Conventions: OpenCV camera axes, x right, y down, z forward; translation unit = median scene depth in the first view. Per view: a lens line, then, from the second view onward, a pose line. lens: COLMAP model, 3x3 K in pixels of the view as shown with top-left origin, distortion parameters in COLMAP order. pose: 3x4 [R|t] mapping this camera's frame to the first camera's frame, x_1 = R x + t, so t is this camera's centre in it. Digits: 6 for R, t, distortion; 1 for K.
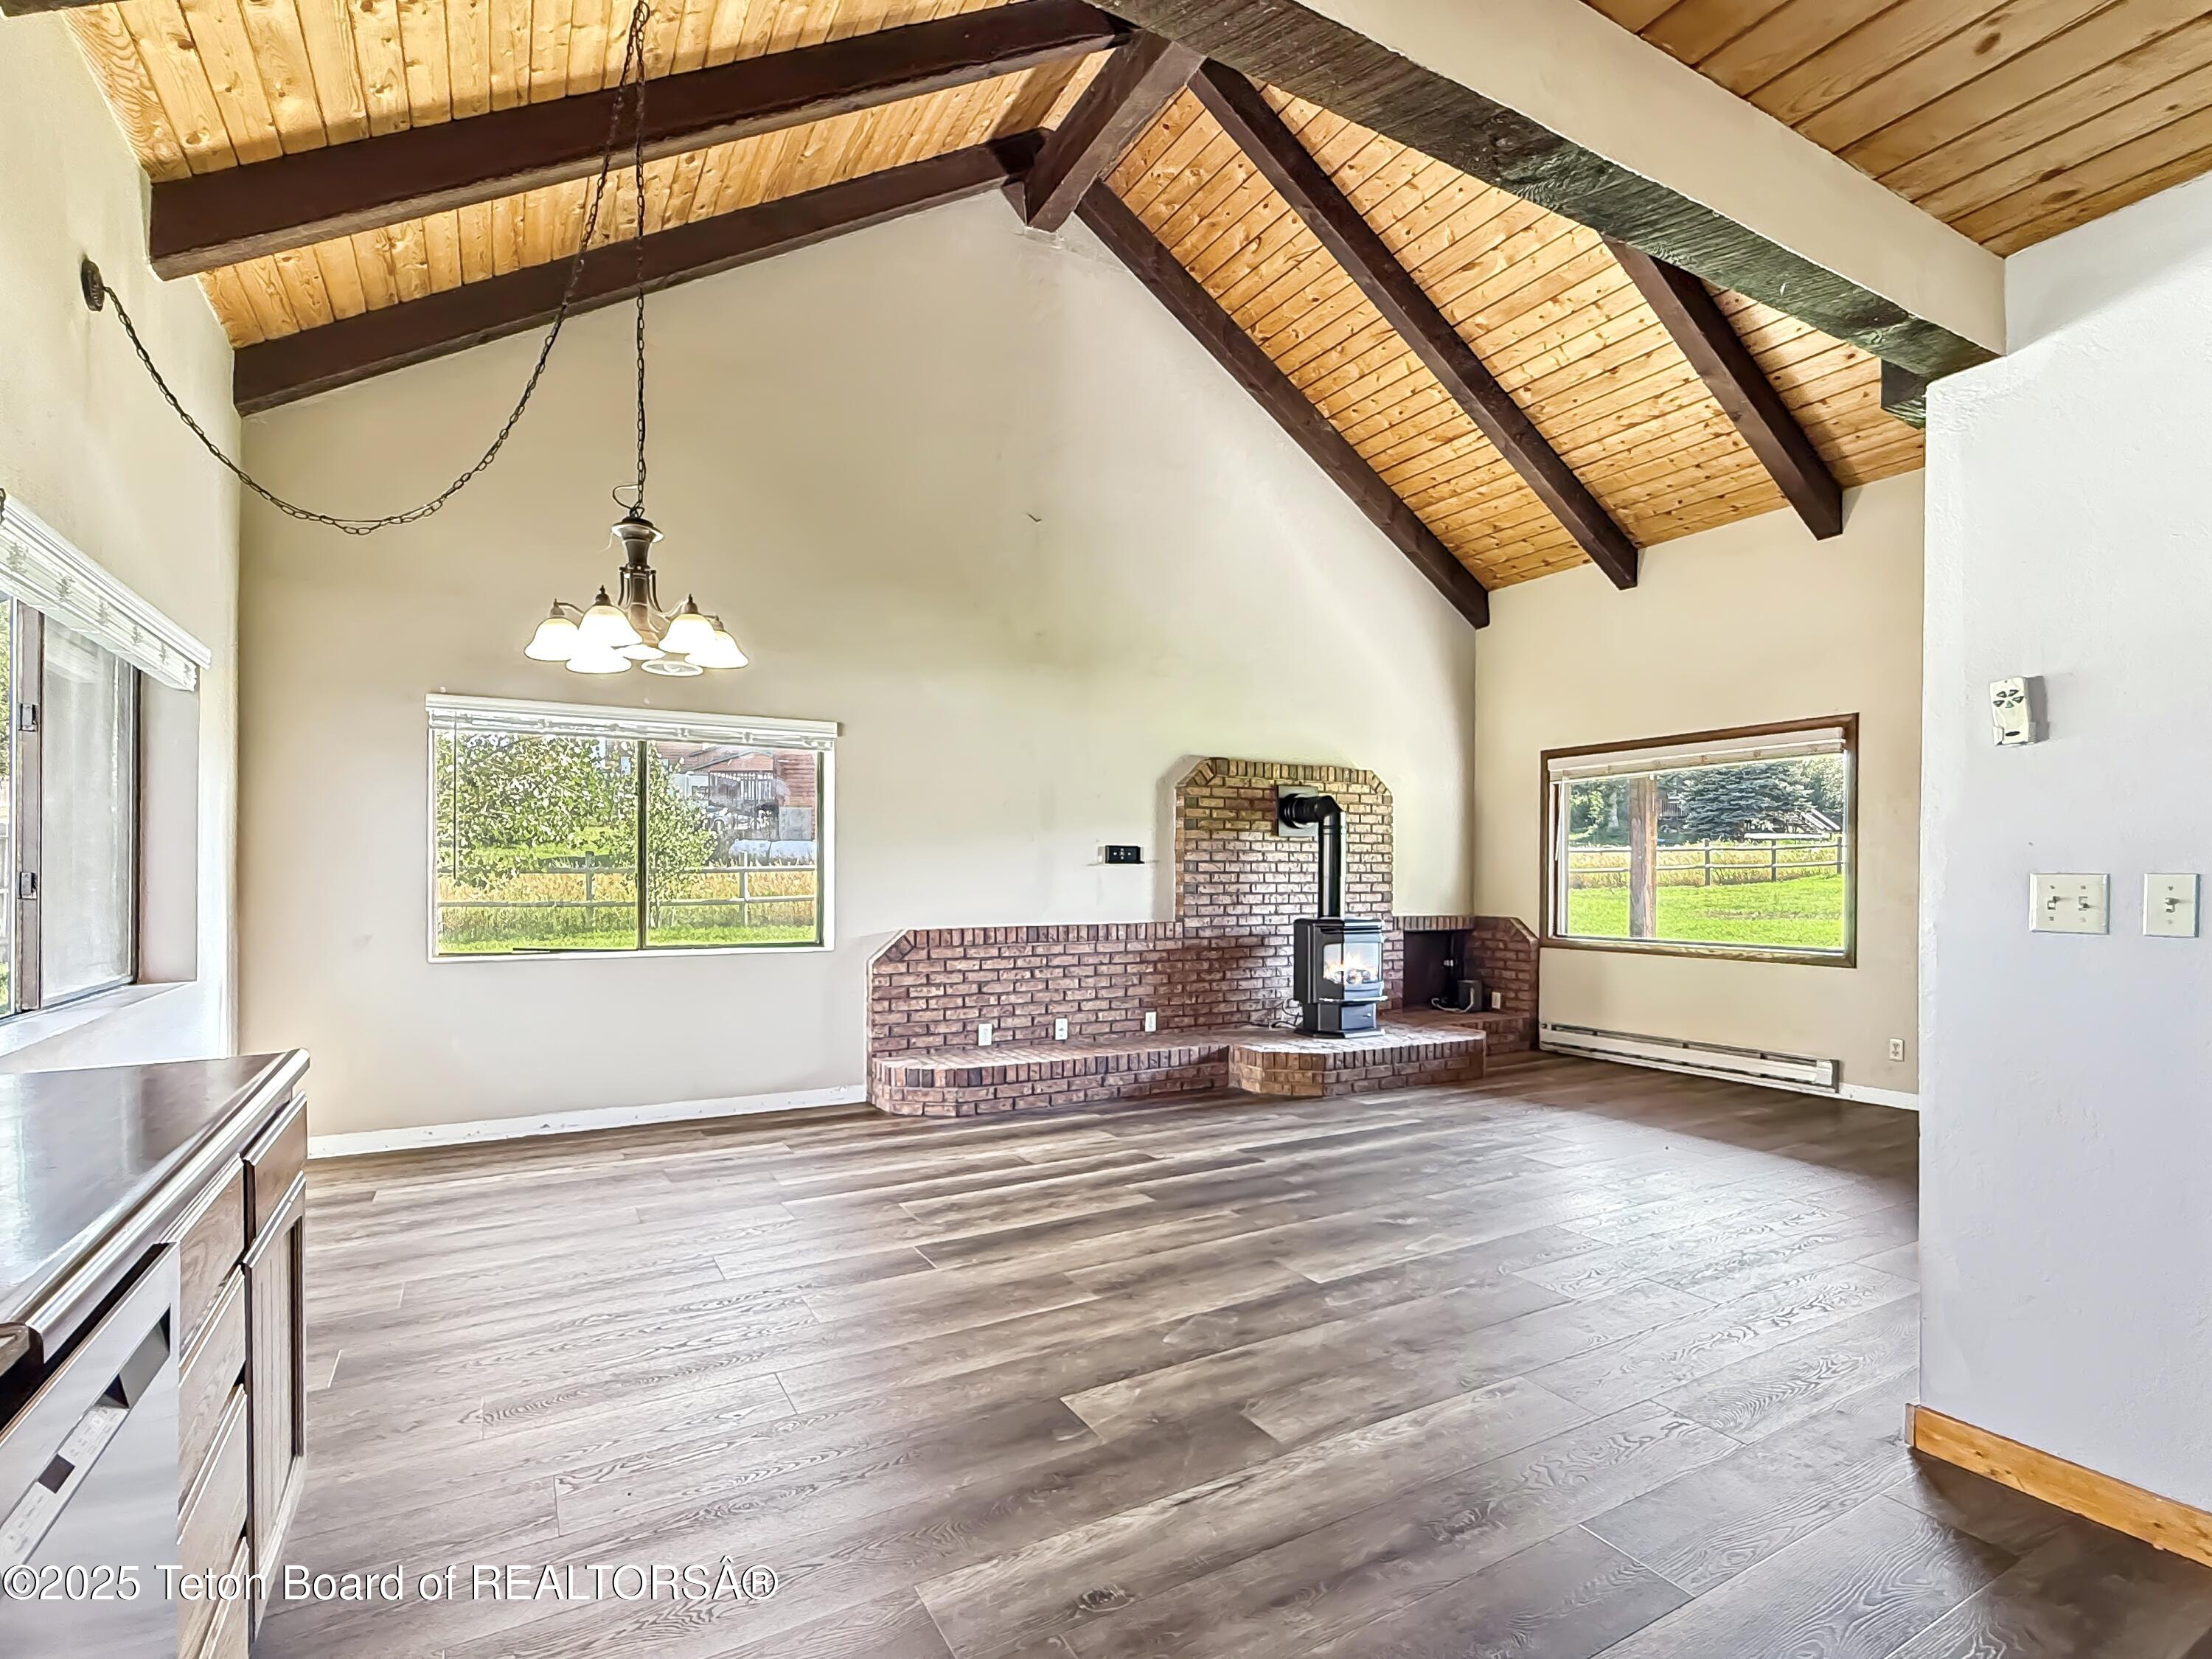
lens RADIAL K [[1063.5, 0, 1086.5], [0, 1063.5, 886.5], [0, 0, 1]] dist [-0.009996, 0.000018]
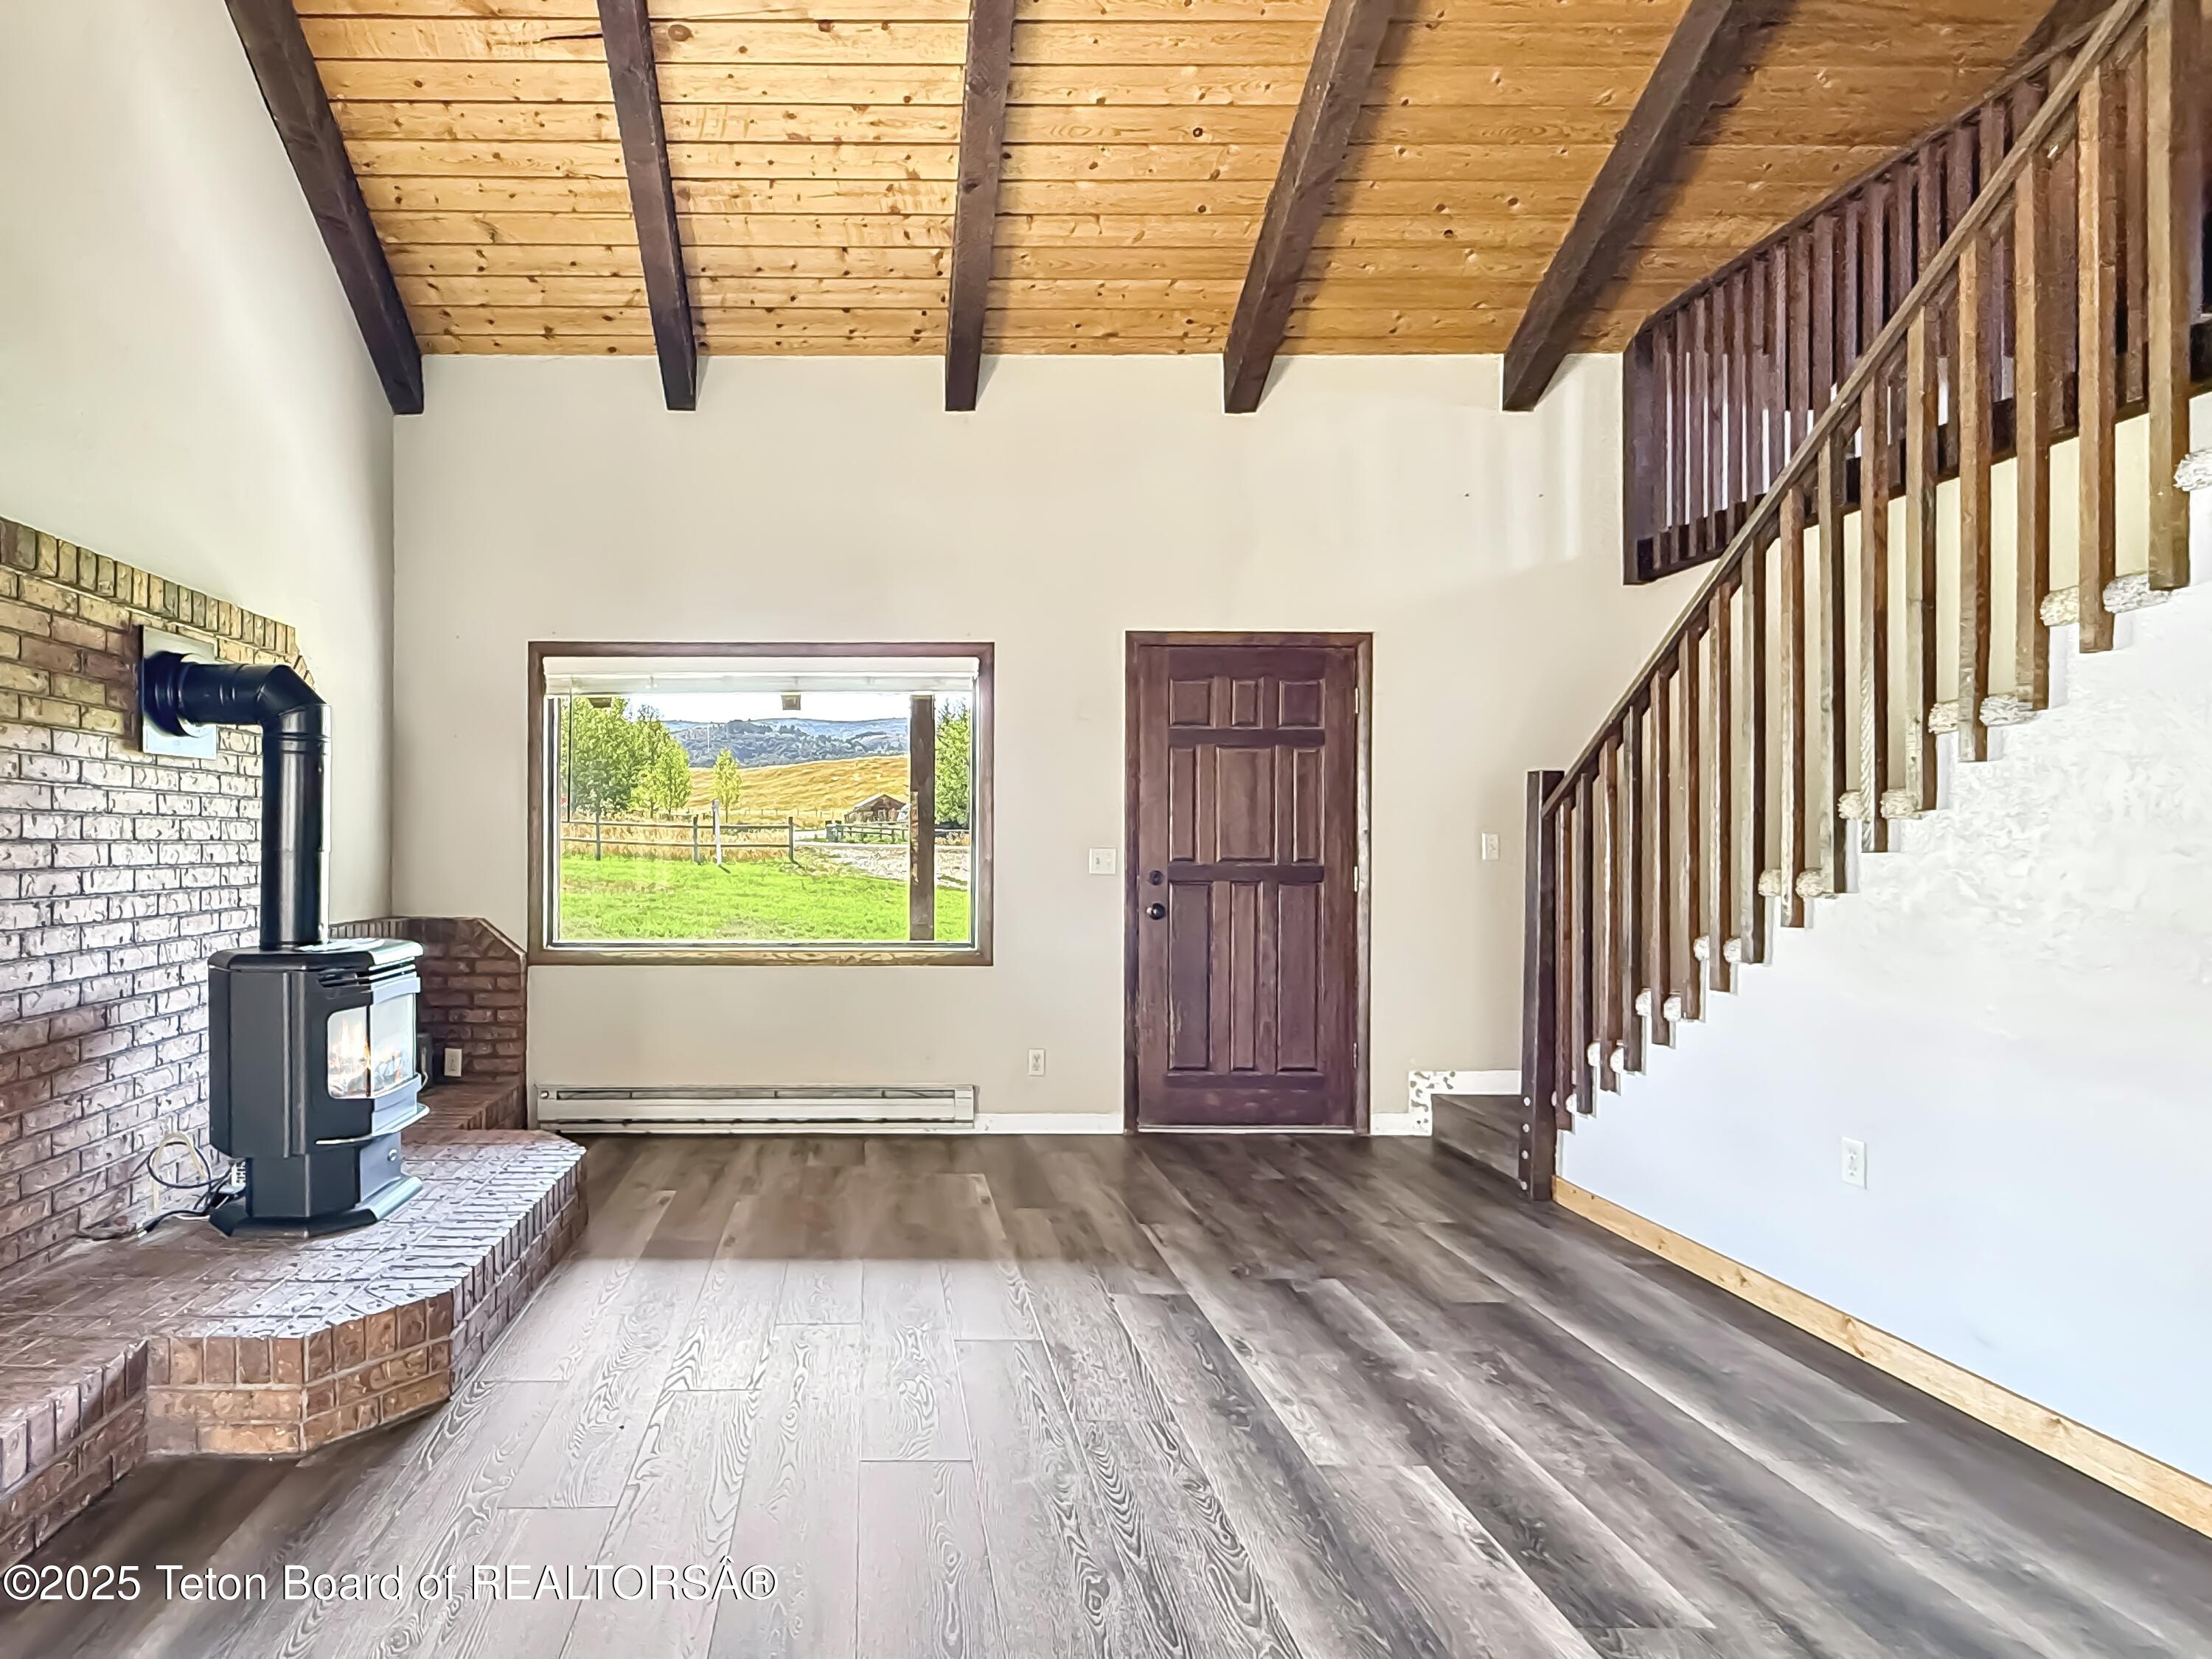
lens RADIAL K [[1200.5, 0, 870.5], [0, 1200.5, 846.4], [0, 0, 1]] dist [-0.001747, 0.000402]
pose [[0.485009, -0.000709, 0.874509, -0.090408], [0.005887, 0.999980, -0.002454, -0.009218], [-0.874489, 0.006338, 0.485004, 0.582358]]
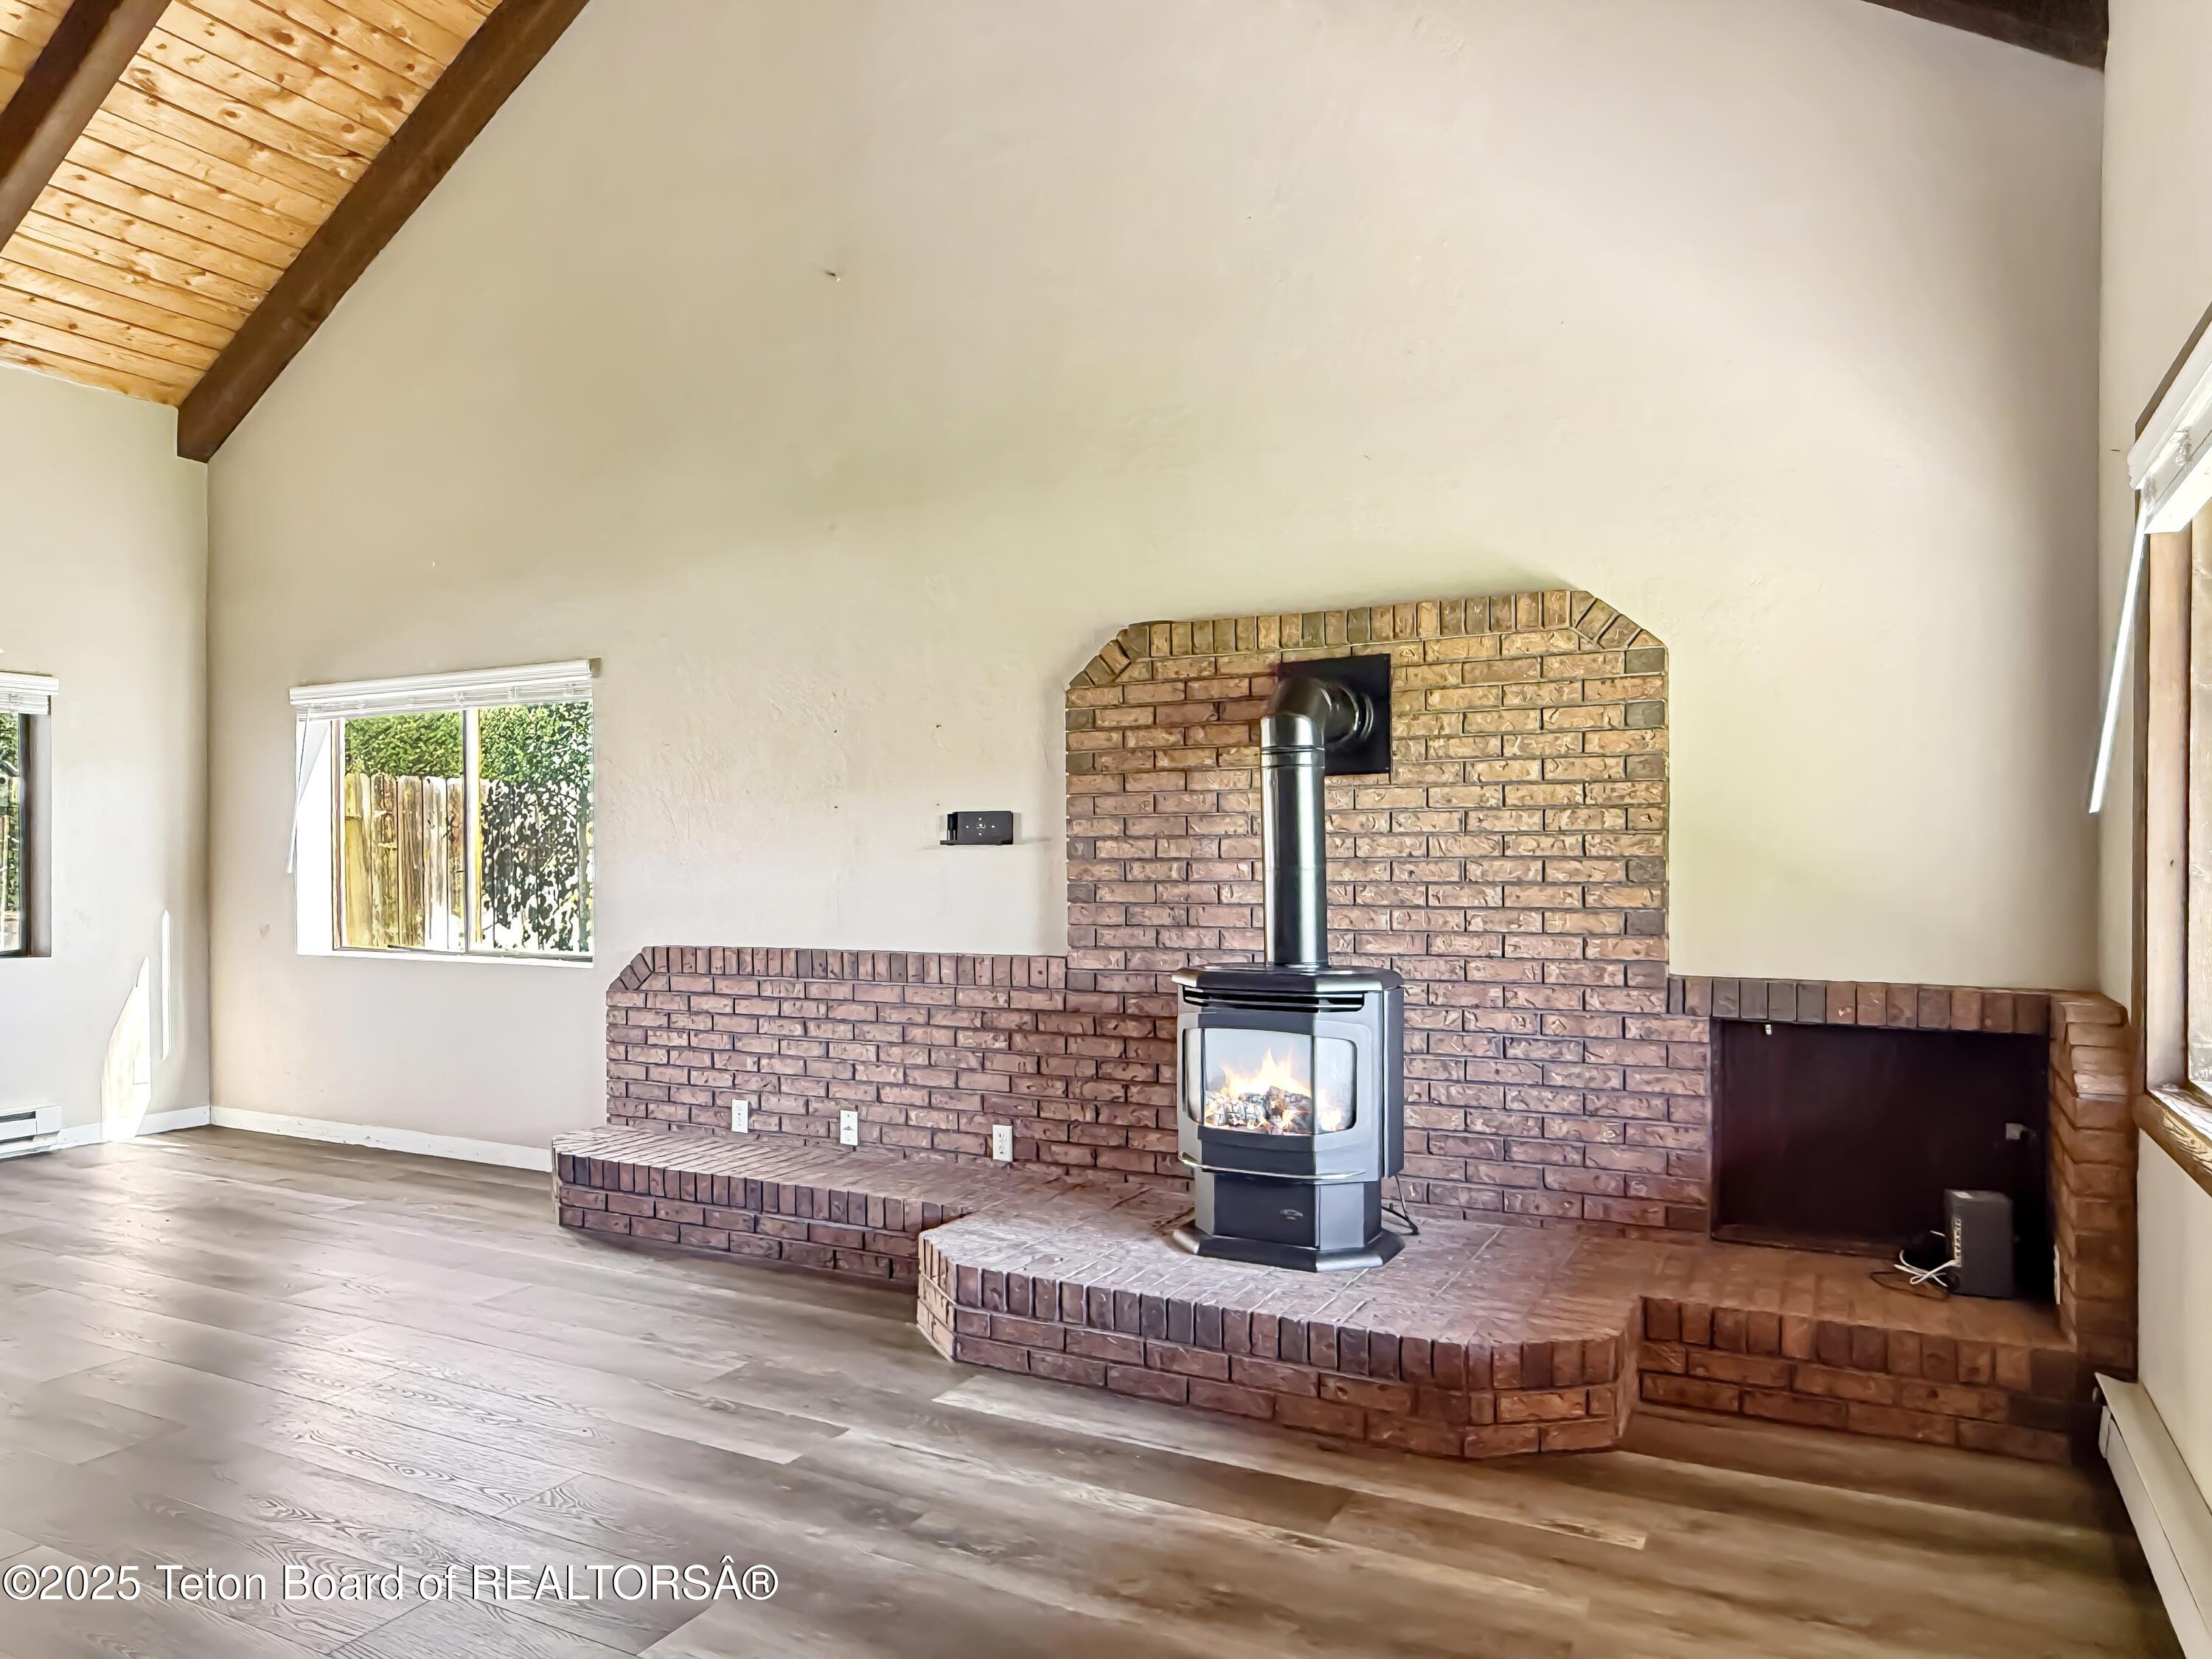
lens RADIAL K [[1477.6, 0, 1081.9], [0, 1477.6, 856.3], [0, 0, 1]] dist [-0.005735, 0.010118]
pose [[0.537388, -0.004969, -0.843321, 0.712718], [-0.003592, 0.999960, -0.008181, -0.009714], [0.843328, 0.007425, 0.537349, 0.647082]]
